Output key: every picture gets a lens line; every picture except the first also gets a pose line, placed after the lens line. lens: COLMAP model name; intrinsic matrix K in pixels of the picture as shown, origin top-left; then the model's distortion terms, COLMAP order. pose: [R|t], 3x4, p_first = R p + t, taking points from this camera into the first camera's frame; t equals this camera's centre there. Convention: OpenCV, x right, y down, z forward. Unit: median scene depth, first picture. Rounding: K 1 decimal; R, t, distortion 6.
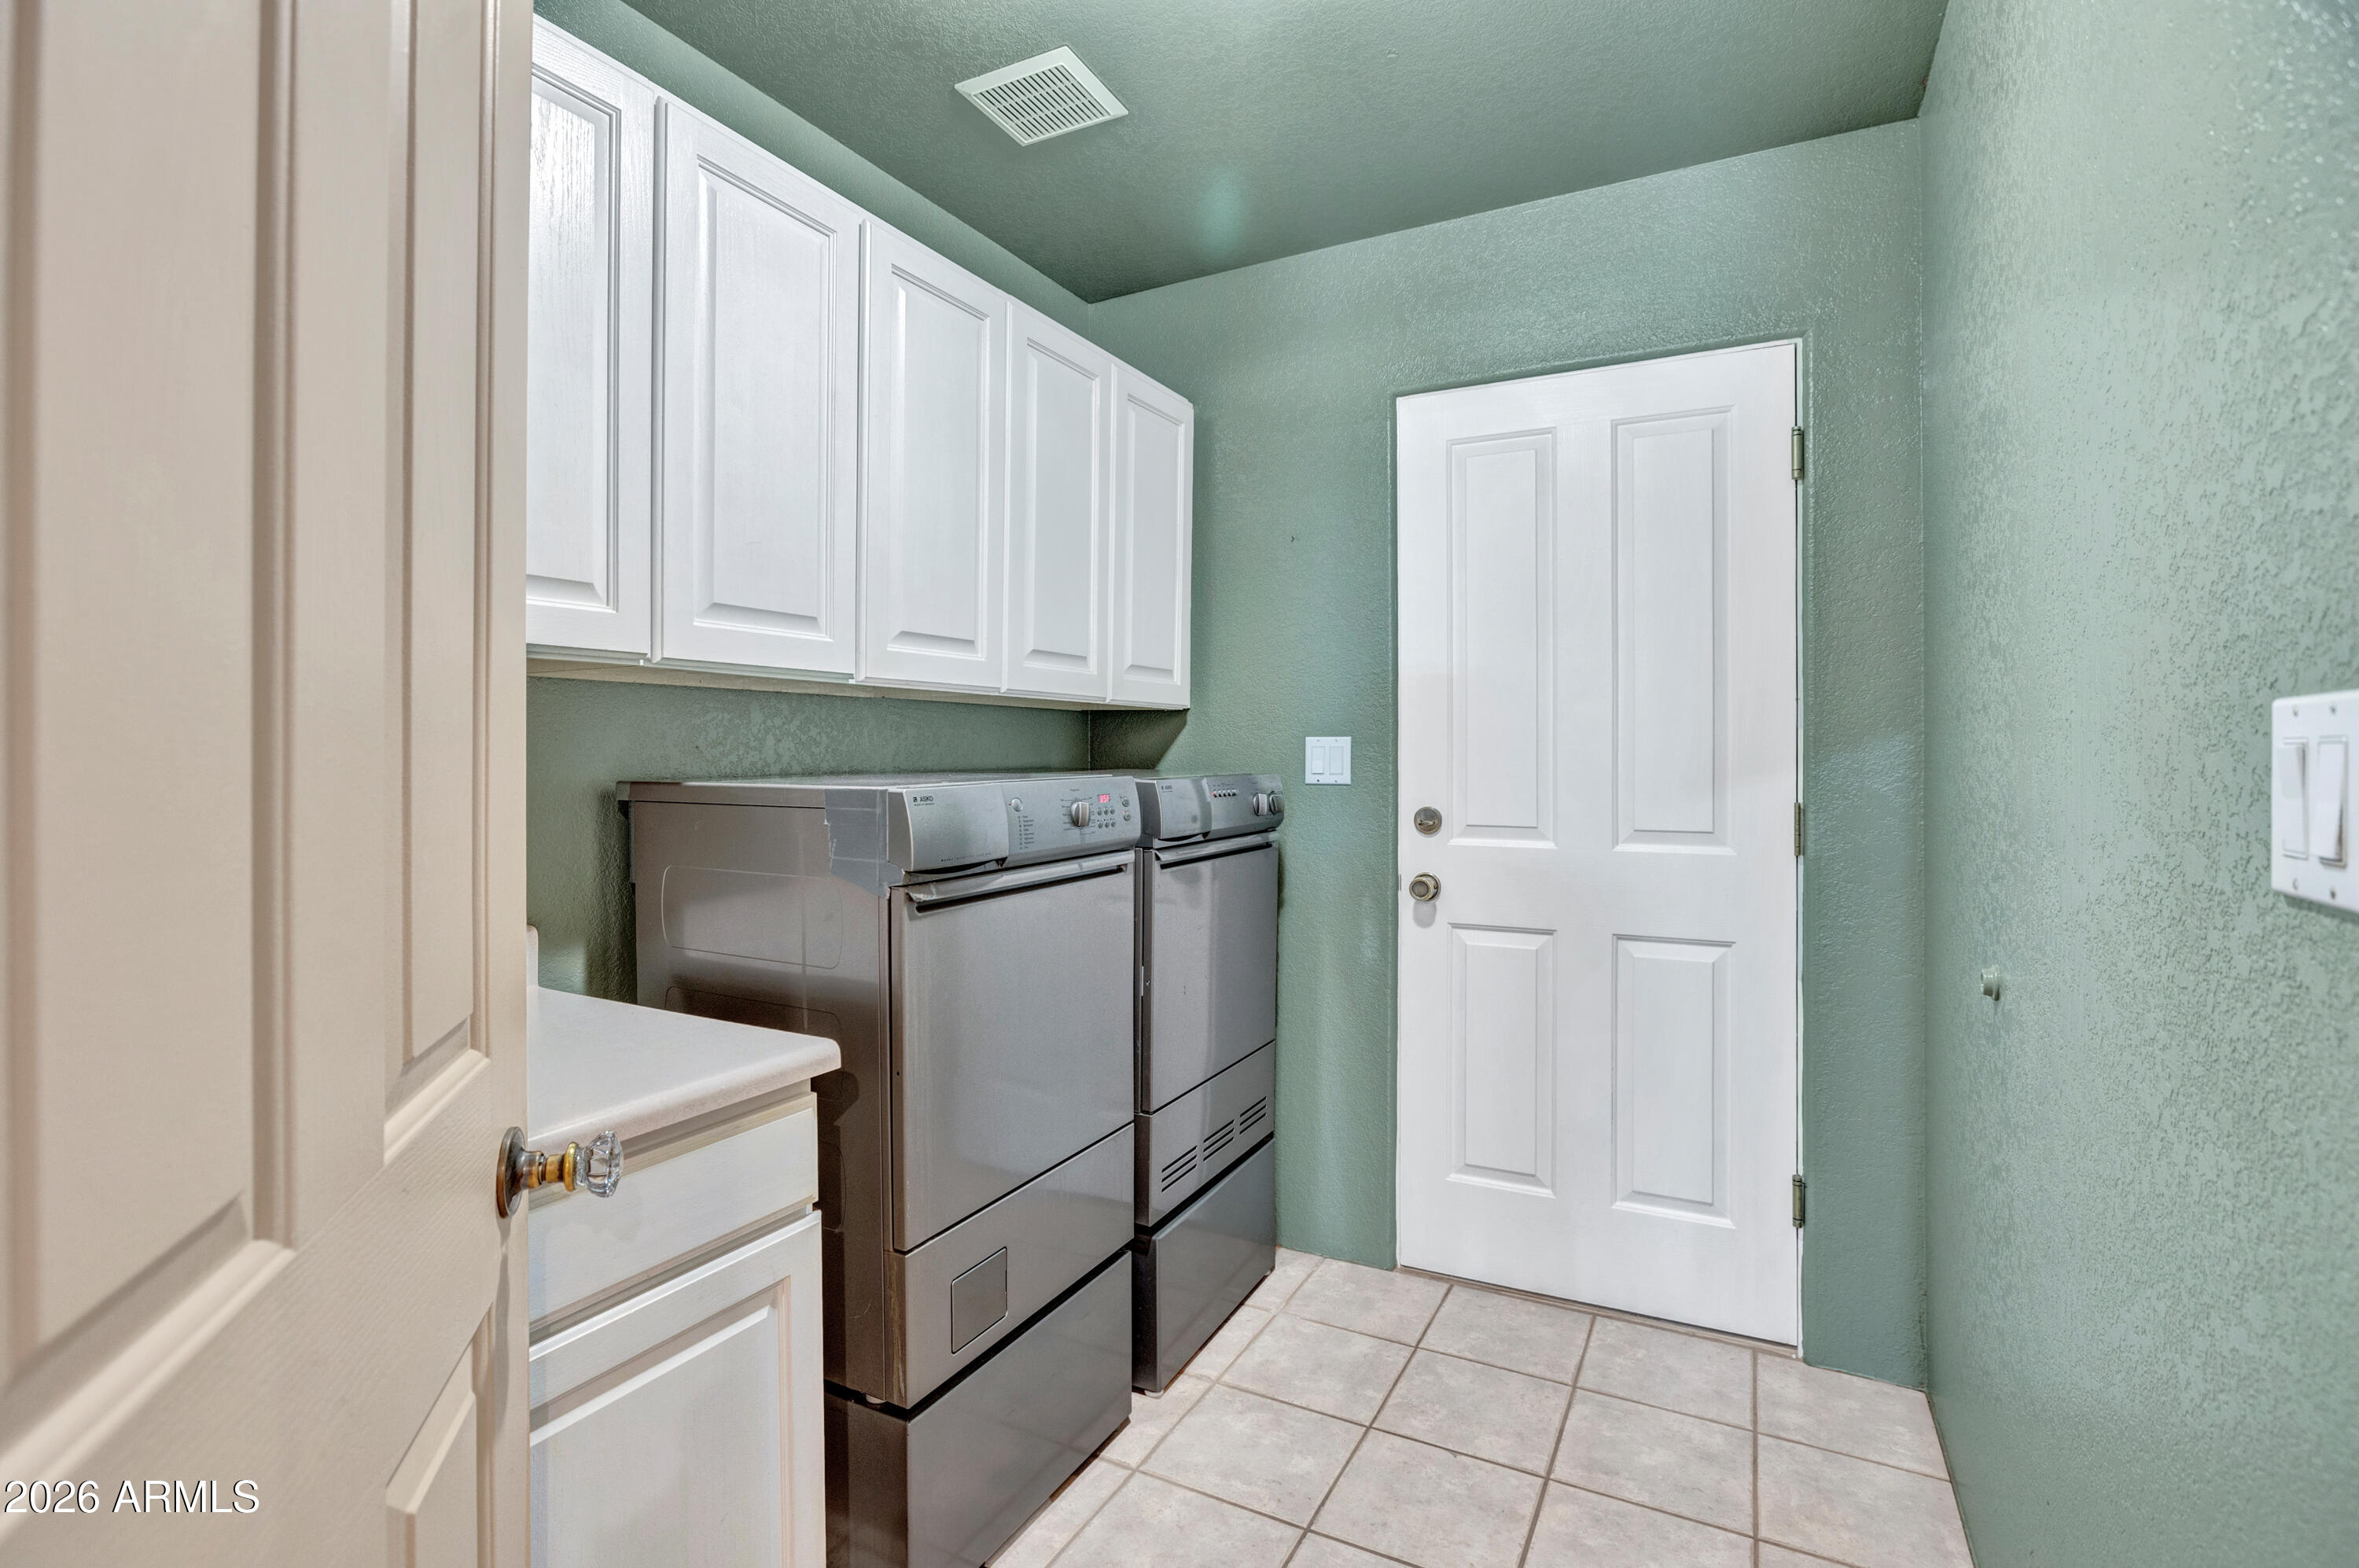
lens RADIAL K [[1112.2, 0, 1180.7], [0, 1112.2, 771.8], [0, 0, 1]] dist [-0.037661, 0.008599]
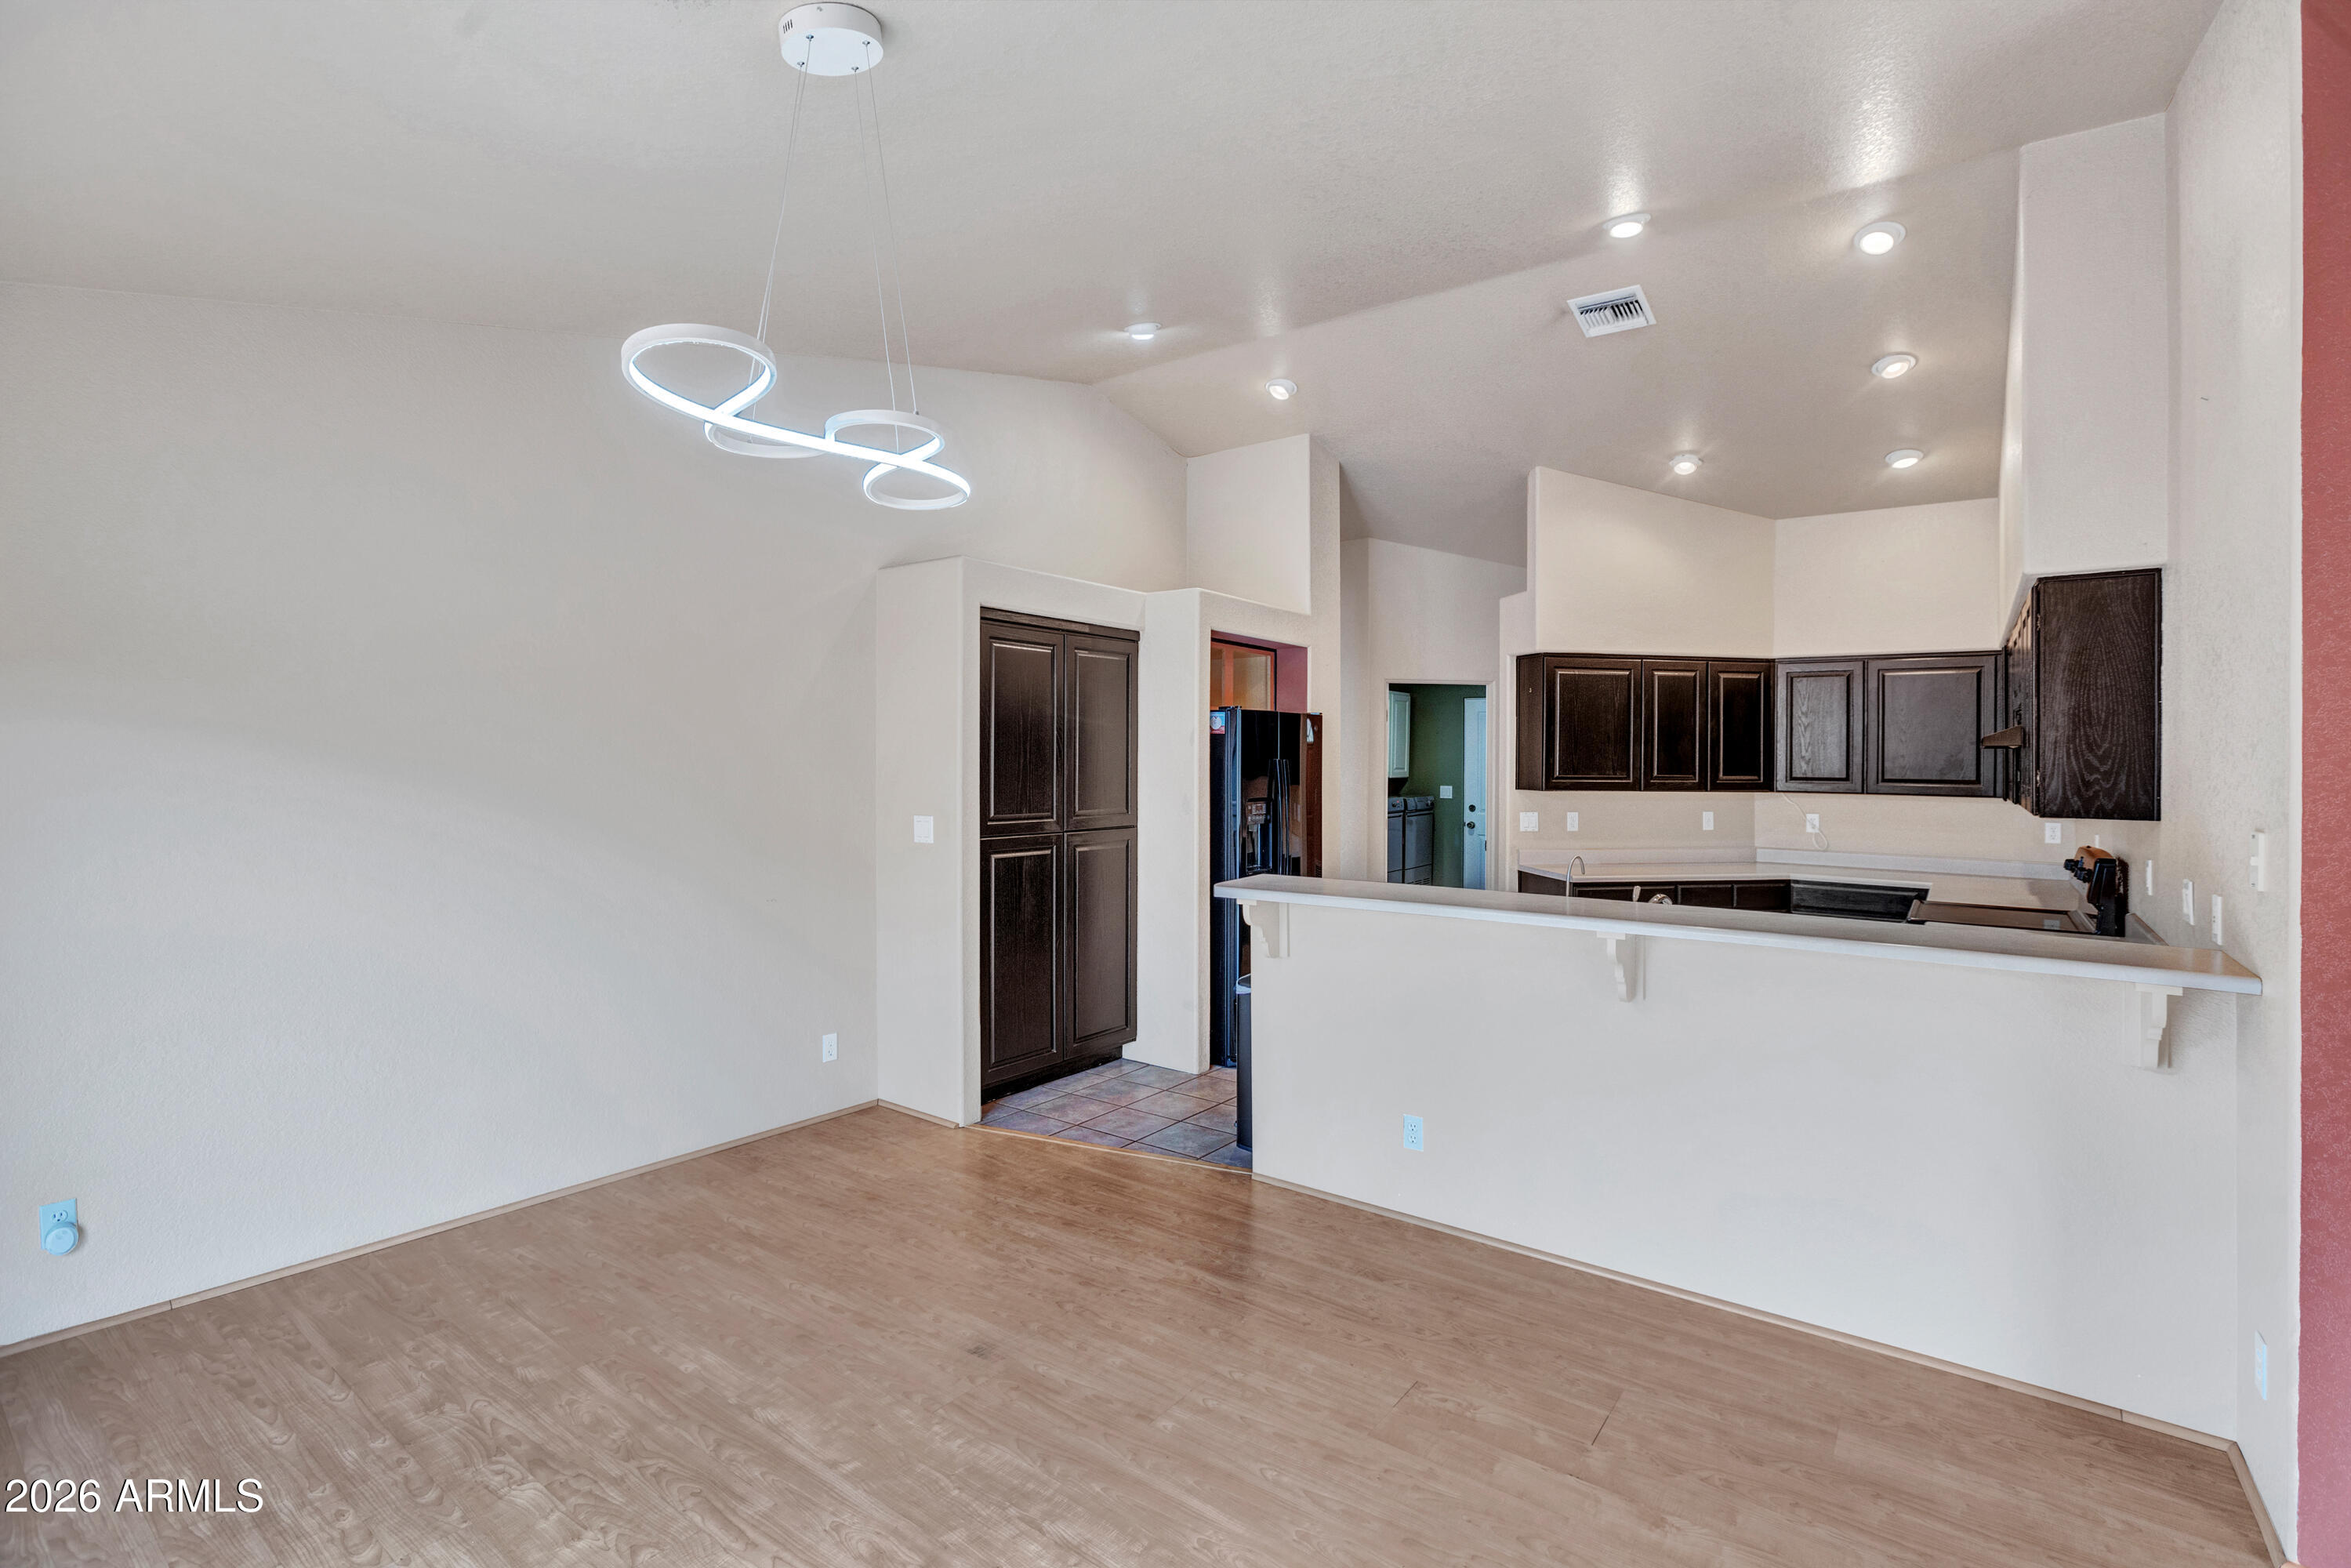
lens RADIAL K [[1108.5, 0, 1145.3], [0, 1108.5, 754.5], [0, 0, 1]] dist [-0.037661, 0.008599]
pose [[0.986542, 0.001950, -0.163498, -0.285006], [-0.004554, 0.999869, -0.015554, -0.081749], [0.163446, 0.016090, 0.986421, -3.104173]]
